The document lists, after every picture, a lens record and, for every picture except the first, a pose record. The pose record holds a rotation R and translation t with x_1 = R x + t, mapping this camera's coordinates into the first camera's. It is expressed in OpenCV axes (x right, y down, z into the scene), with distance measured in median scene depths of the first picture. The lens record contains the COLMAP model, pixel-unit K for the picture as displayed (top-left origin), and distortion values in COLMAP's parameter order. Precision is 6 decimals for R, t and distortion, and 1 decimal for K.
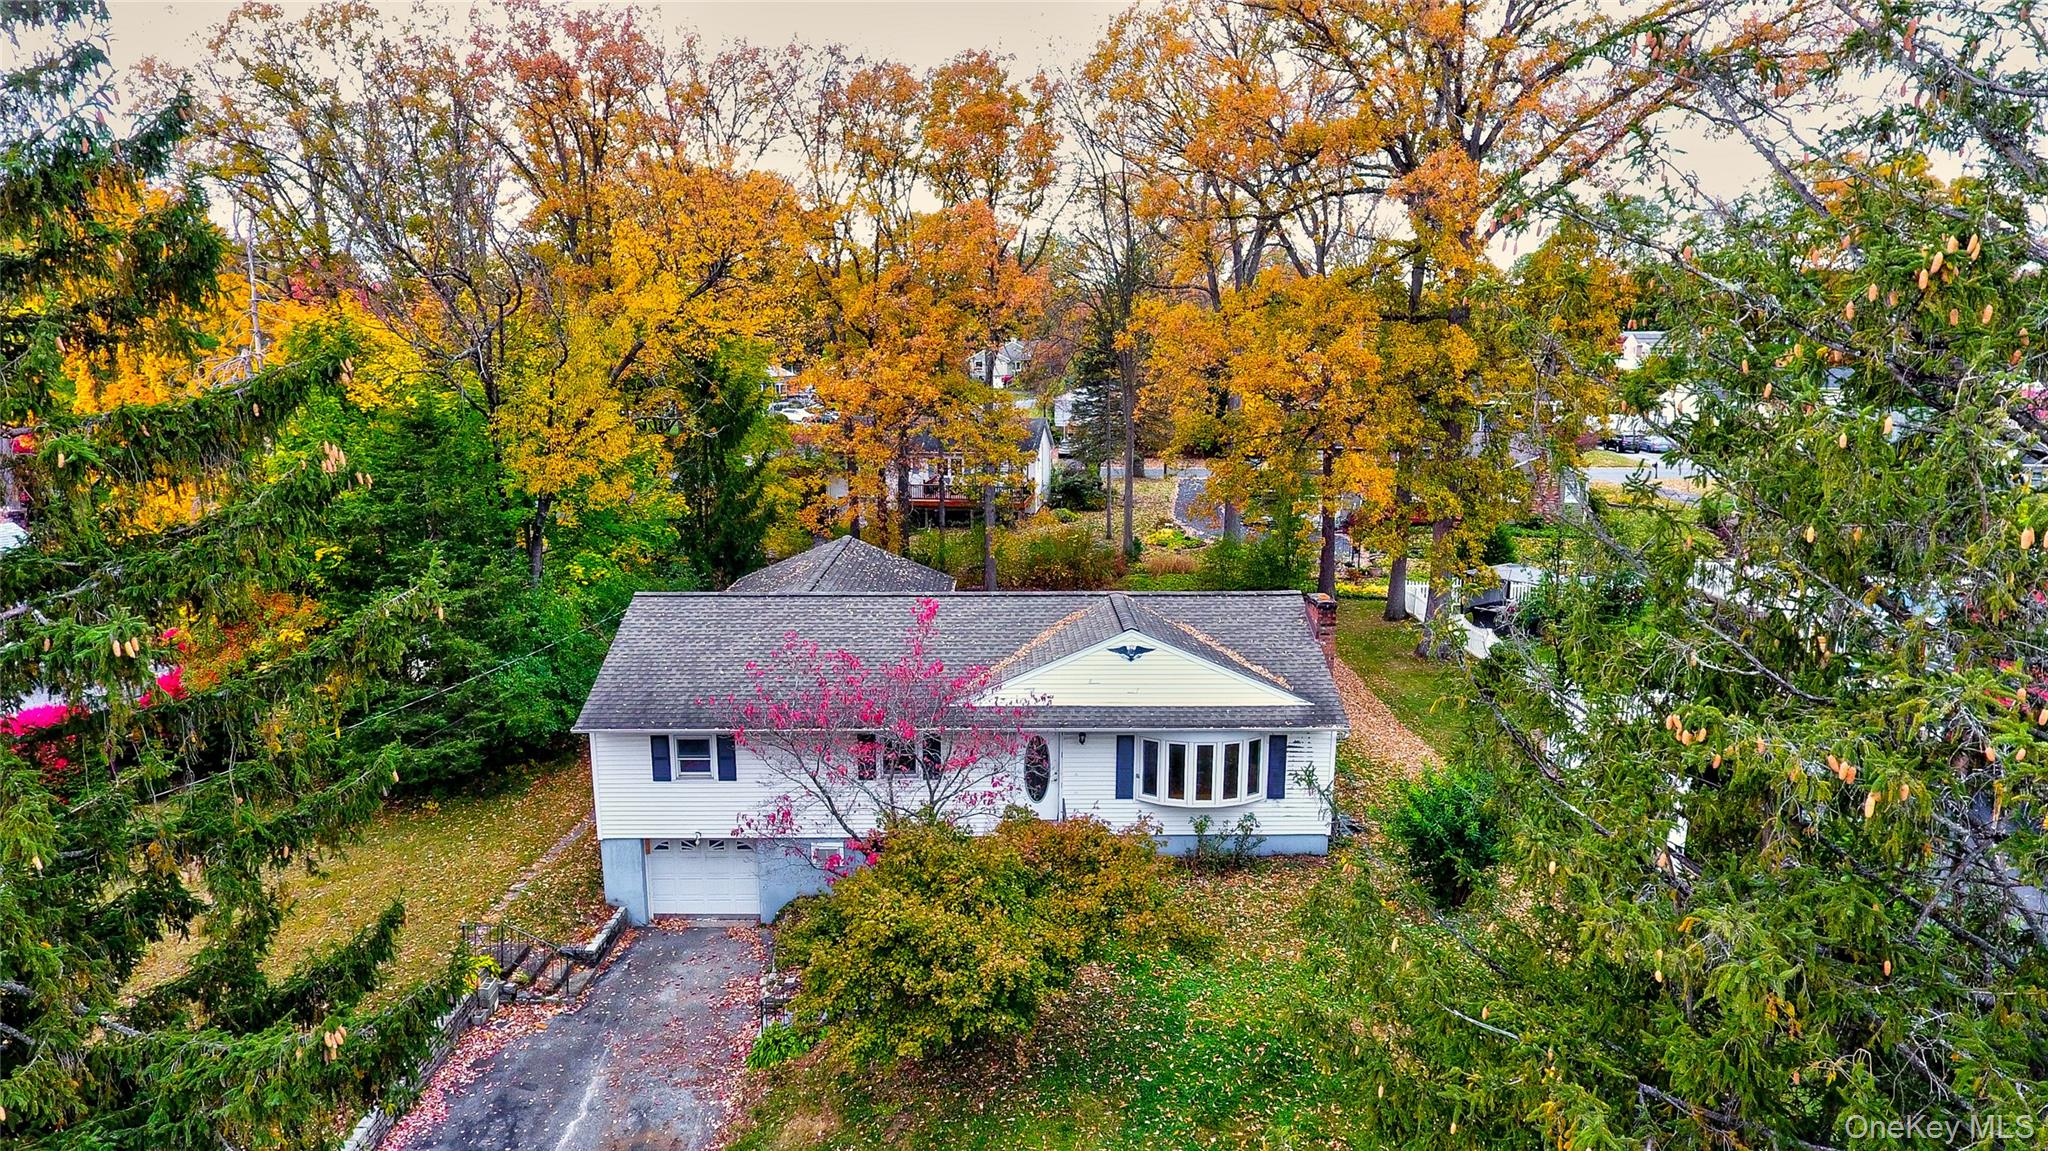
lens RADIAL K [[1192.5, 0, 1030.9], [0, 1192.5, 590.6], [0, 0, 1]] dist [-0.005742, 0.001099]
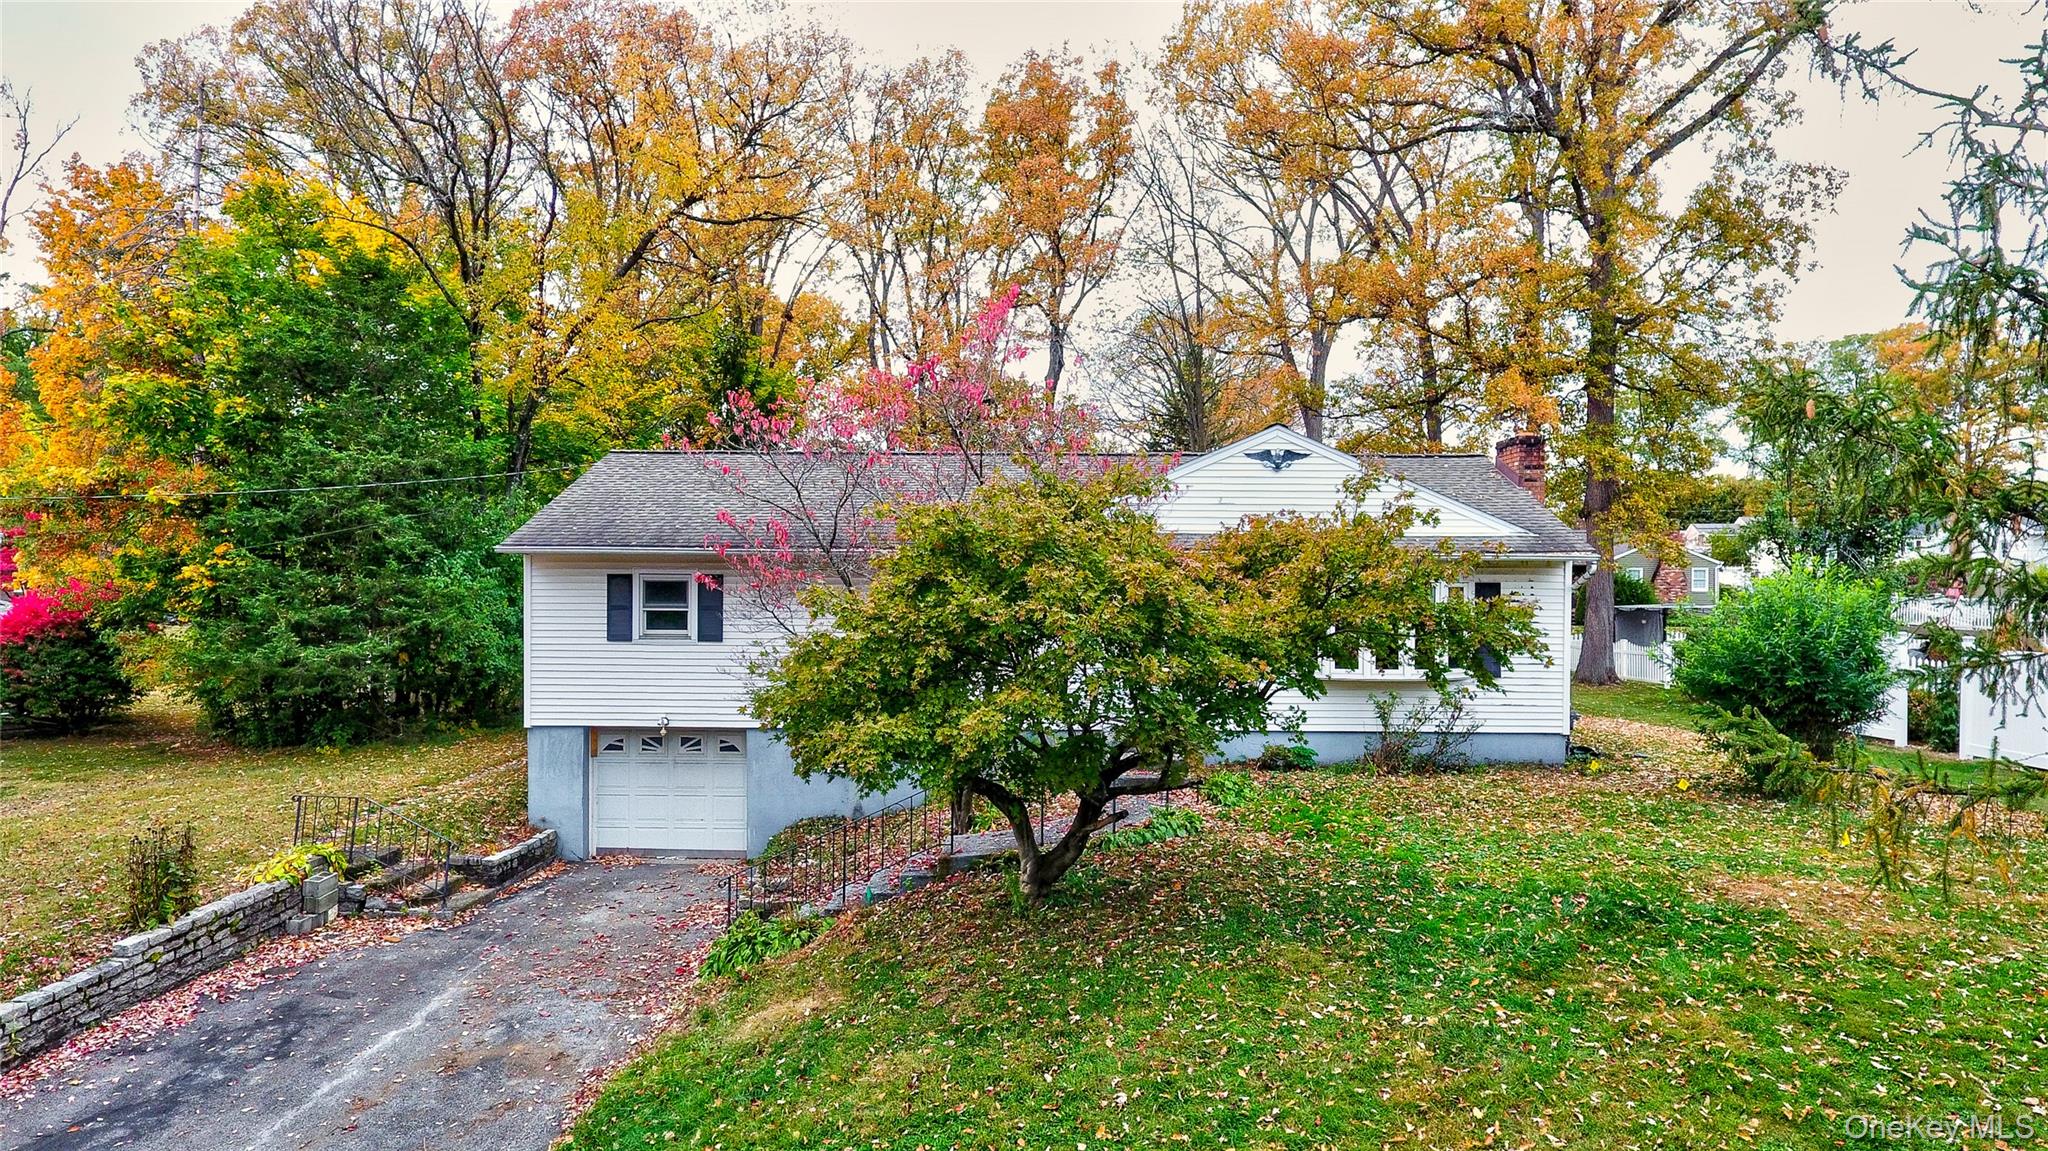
lens RADIAL K [[1192.5, 0, 1030.9], [0, 1192.5, 590.6], [0, 0, 1]] dist [-0.005742, 0.001099]
pose [[0.999460, 0.002978, -0.032734, -0.039965], [-0.009173, 0.981586, -0.190802, 0.265041], [0.031563, 0.190999, 0.981083, 0.303218]]
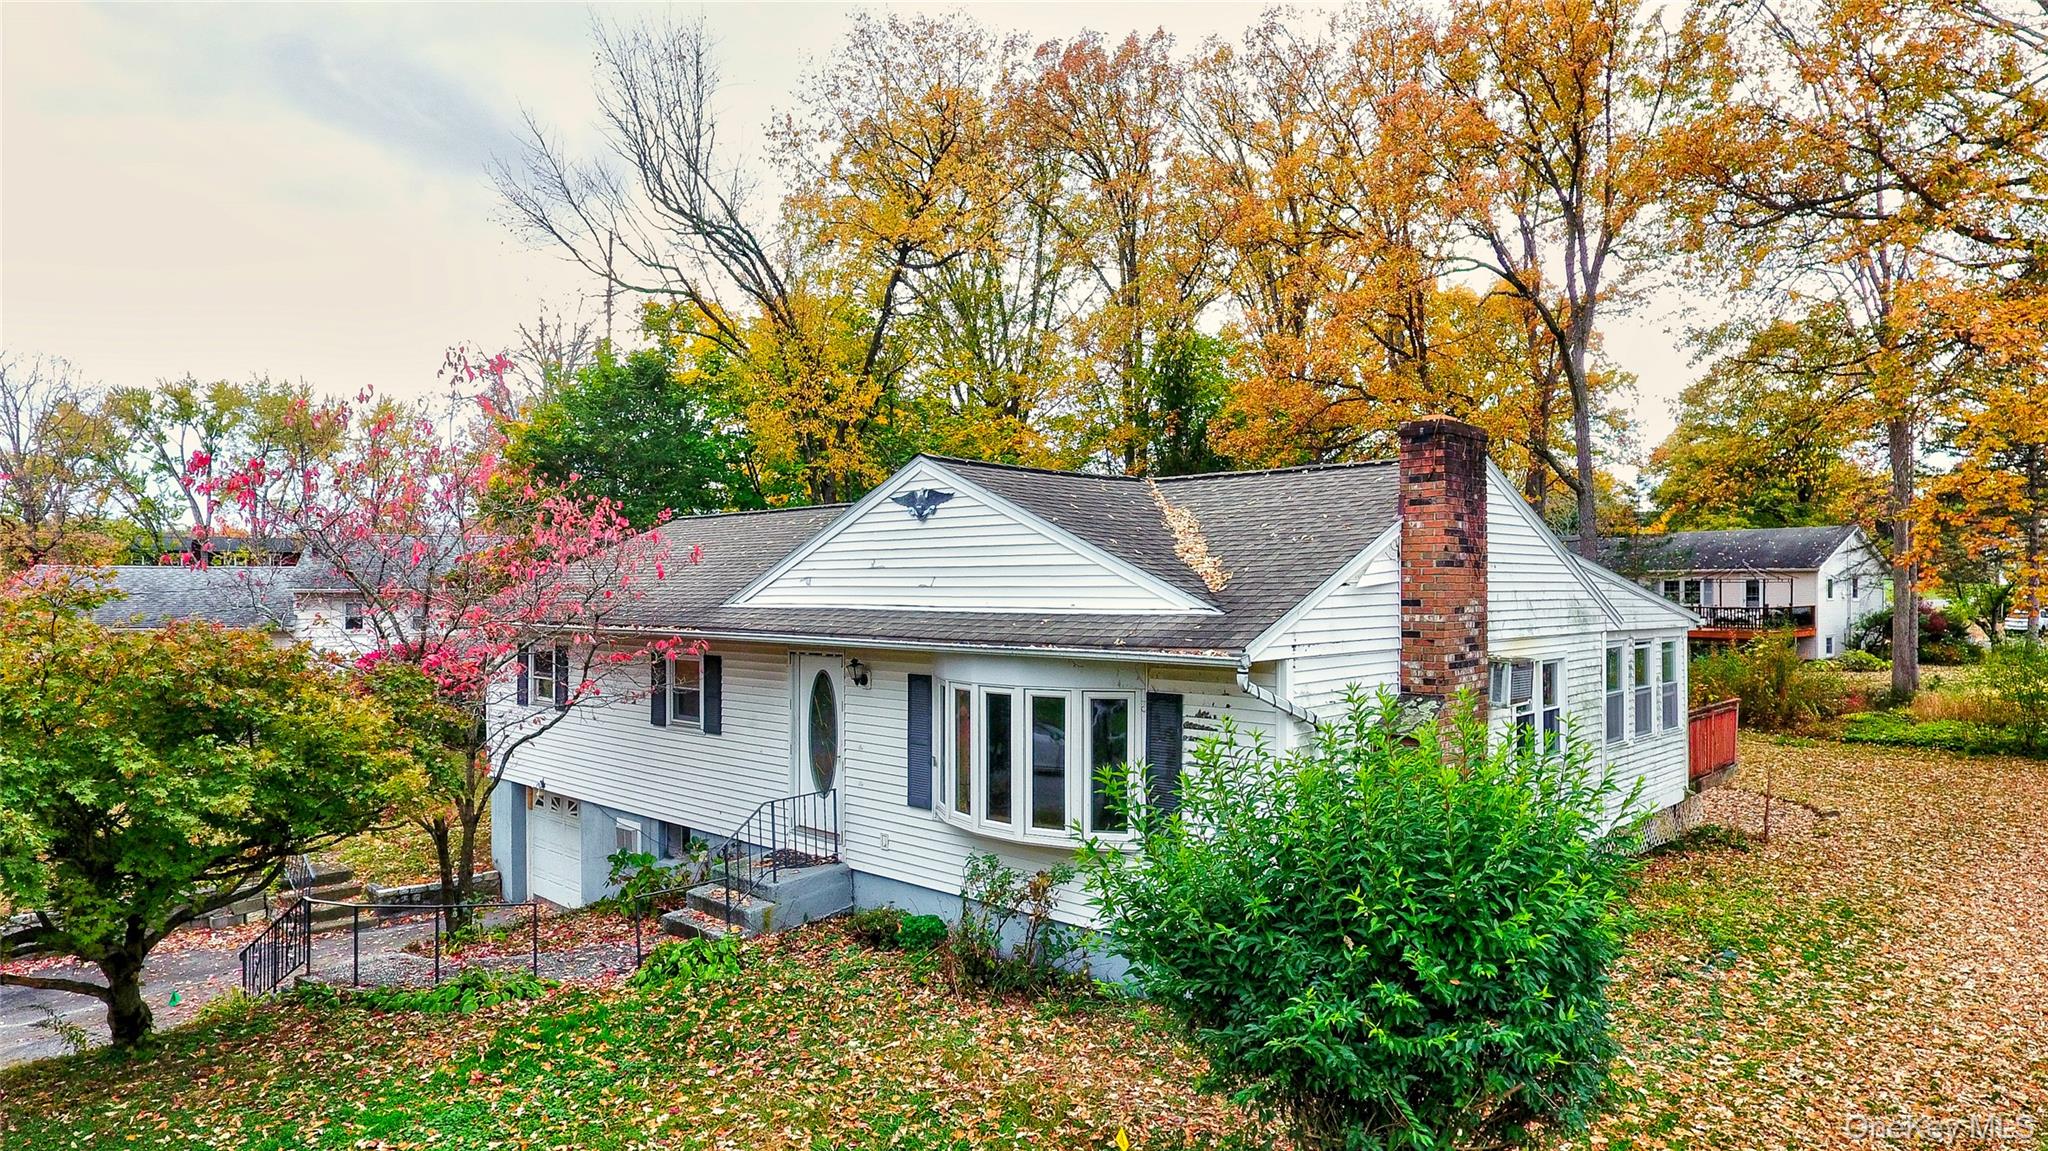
lens RADIAL K [[1192.5, 0, 1030.9], [0, 1192.5, 590.6], [0, 0, 1]] dist [-0.005742, 0.001099]
pose [[0.712543, -0.004518, -0.701614, 0.468797], [-0.133386, 0.980870, -0.141780, 0.152766], [0.688832, 0.194610, 0.698310, 0.676258]]
